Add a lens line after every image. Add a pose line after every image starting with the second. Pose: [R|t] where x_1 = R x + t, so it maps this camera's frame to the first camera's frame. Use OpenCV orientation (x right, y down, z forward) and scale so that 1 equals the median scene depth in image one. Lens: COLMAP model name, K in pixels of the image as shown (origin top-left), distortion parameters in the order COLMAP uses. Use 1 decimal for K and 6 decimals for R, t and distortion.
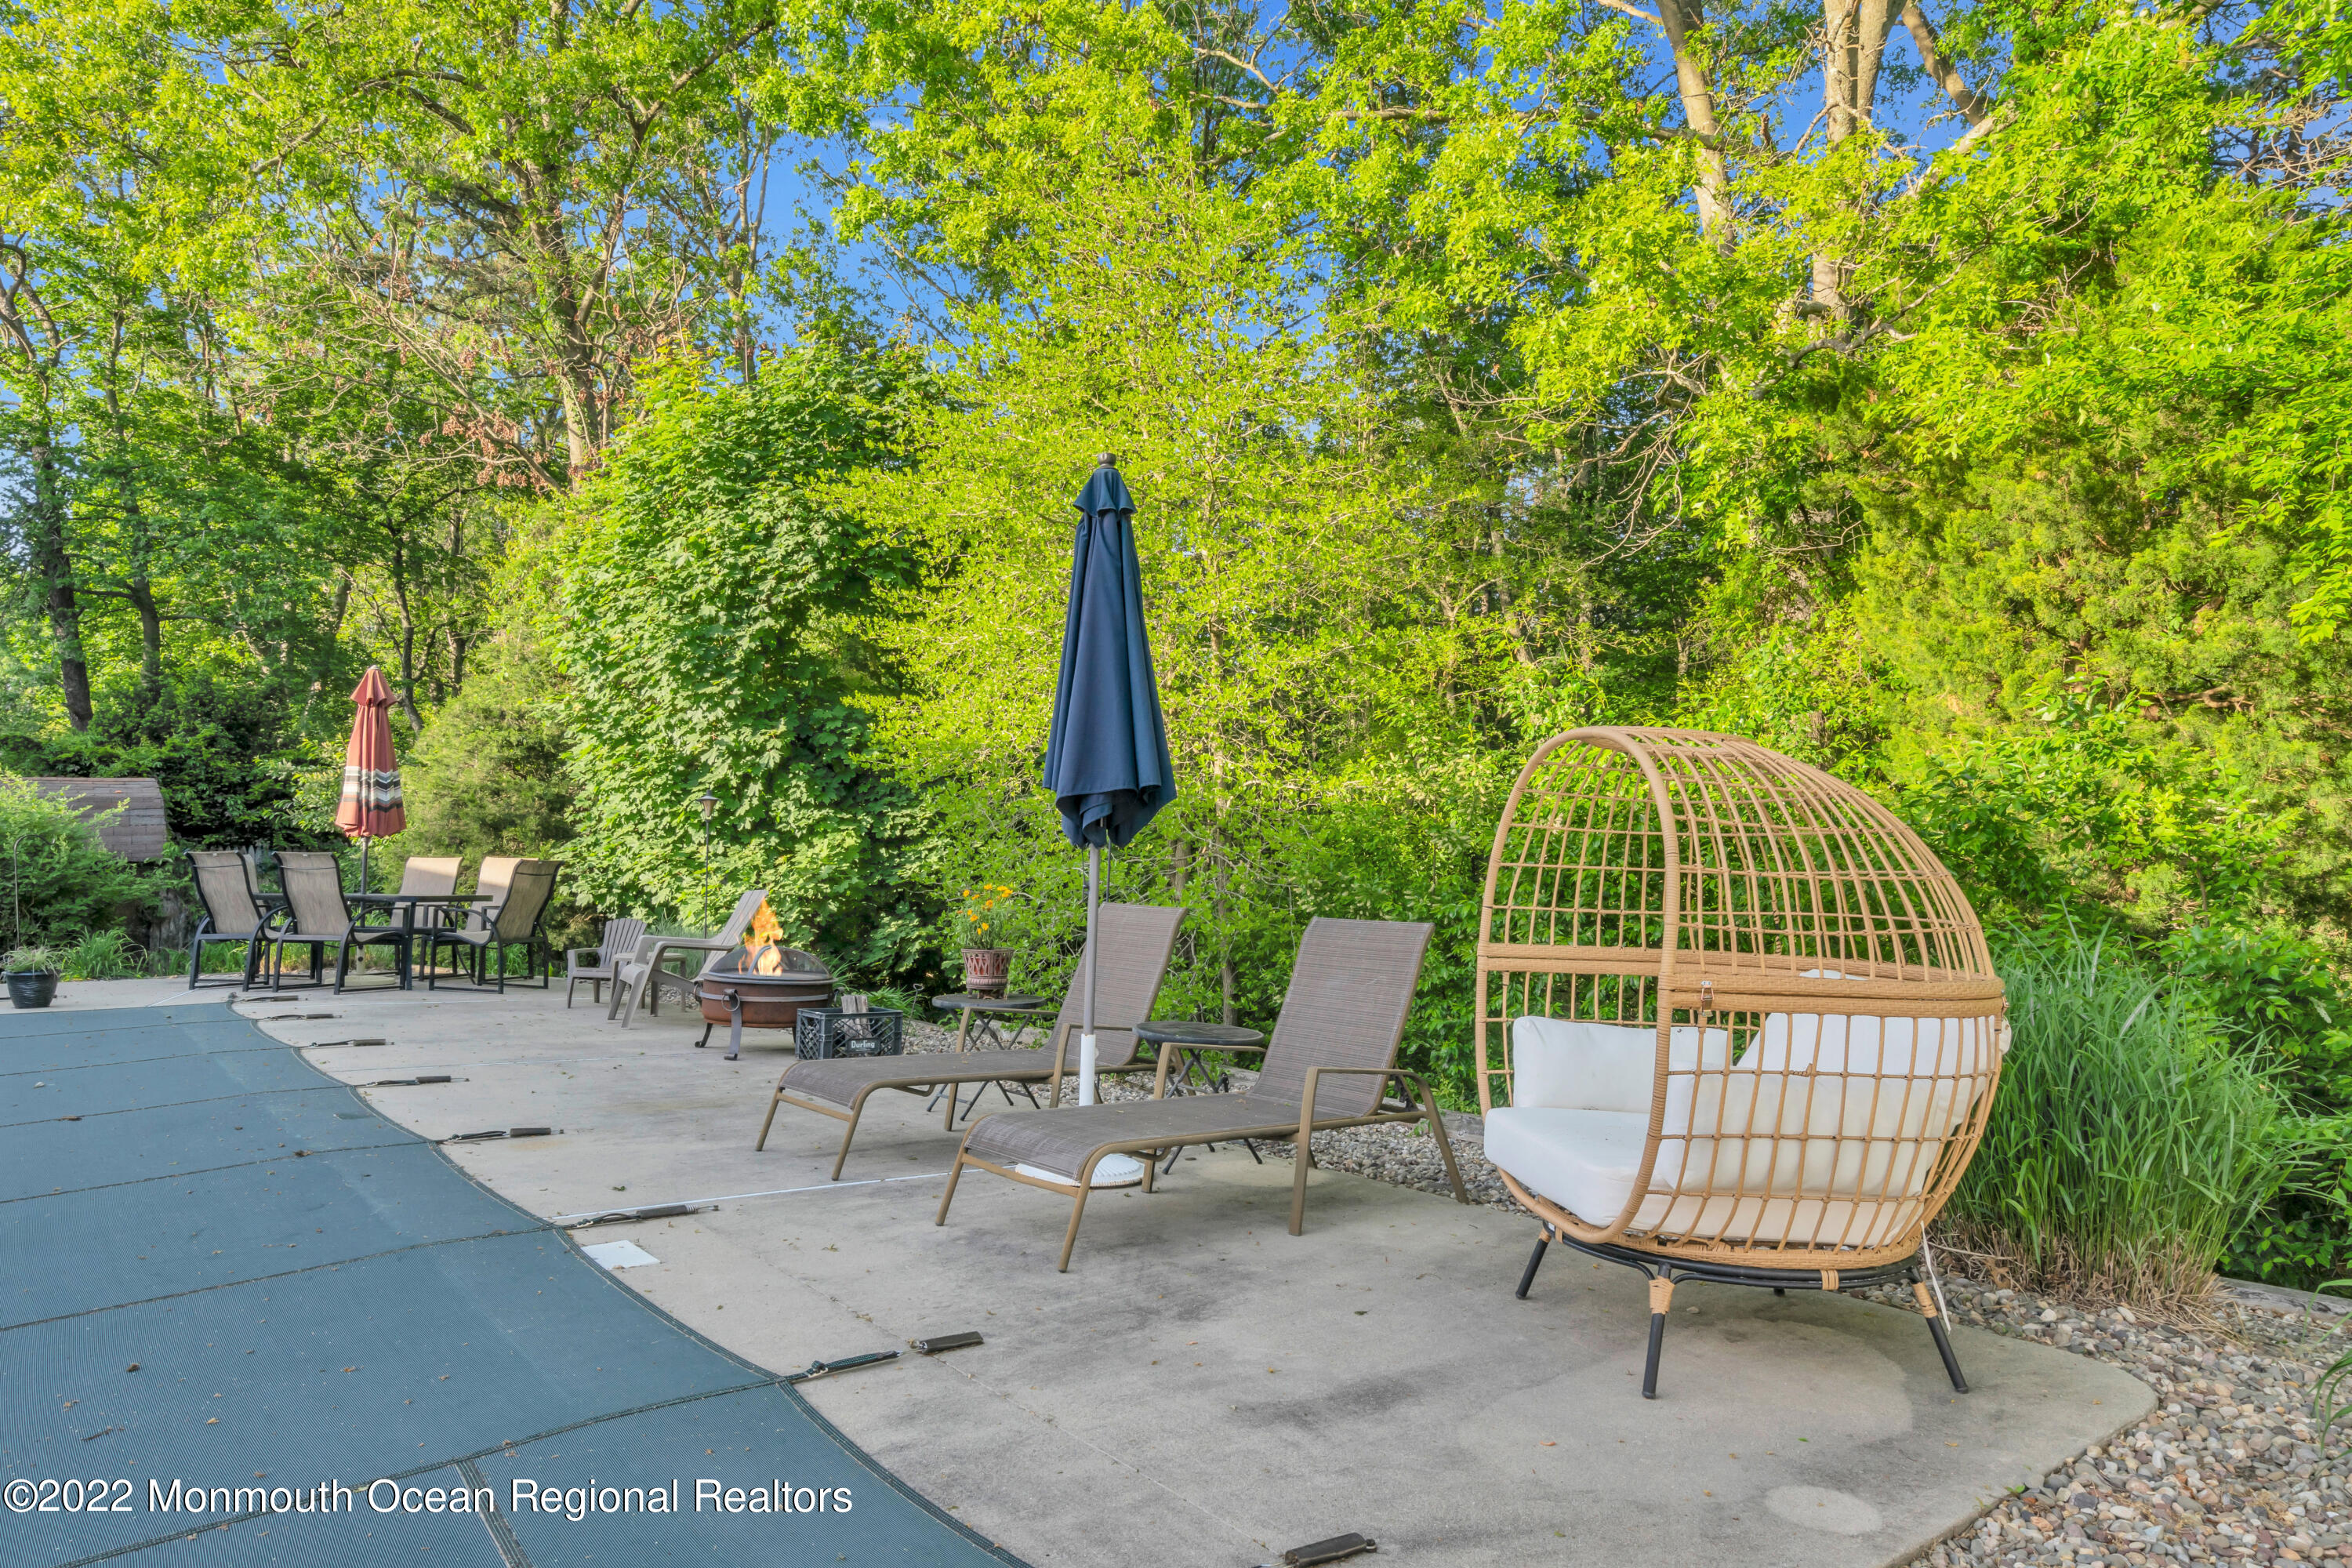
lens RADIAL K [[1487.9, 0, 1163.0], [0, 1487.9, 792.5], [0, 0, 1]] dist [0.005406, 0.000550]
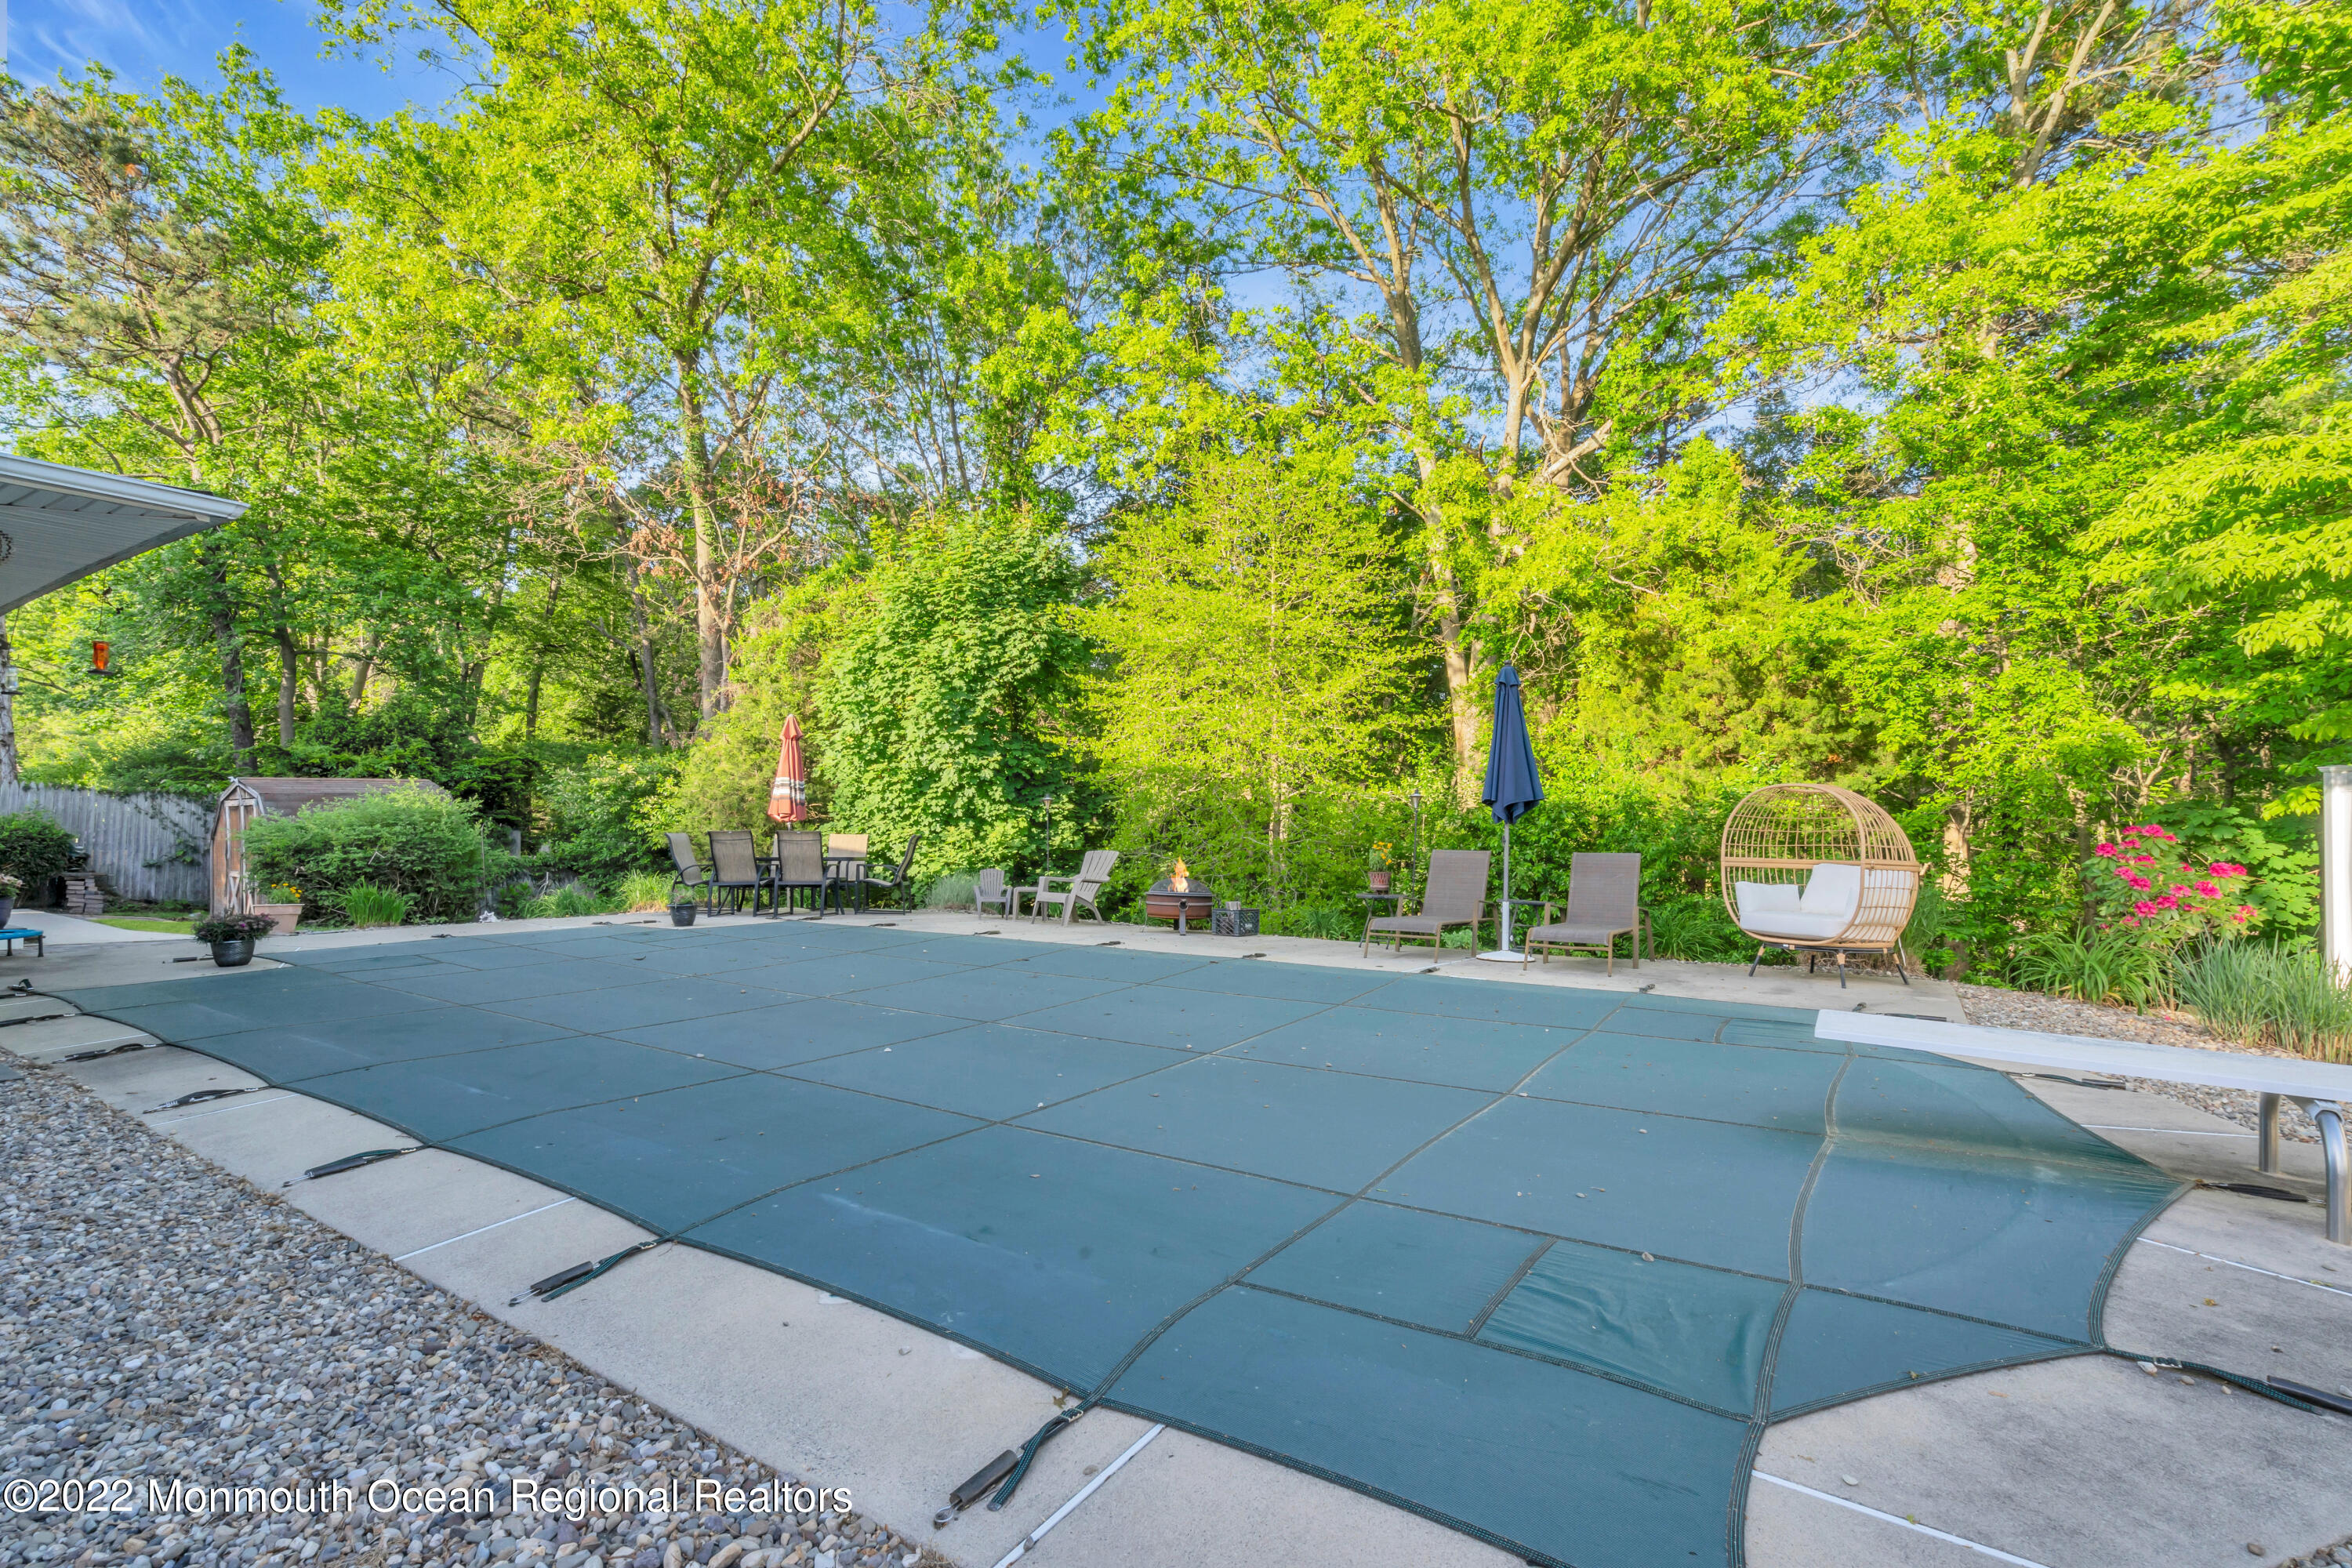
lens RADIAL K [[1061.5, 0, 1186.9], [0, 1061.5, 785.5], [0, 0, 1]] dist [-0.006017, 0.001438]
pose [[0.953564, 0.009212, 0.301049, -0.418004], [-0.007786, 0.999952, -0.005935, -0.004607], [-0.301089, 0.003315, 0.953590, -0.191182]]
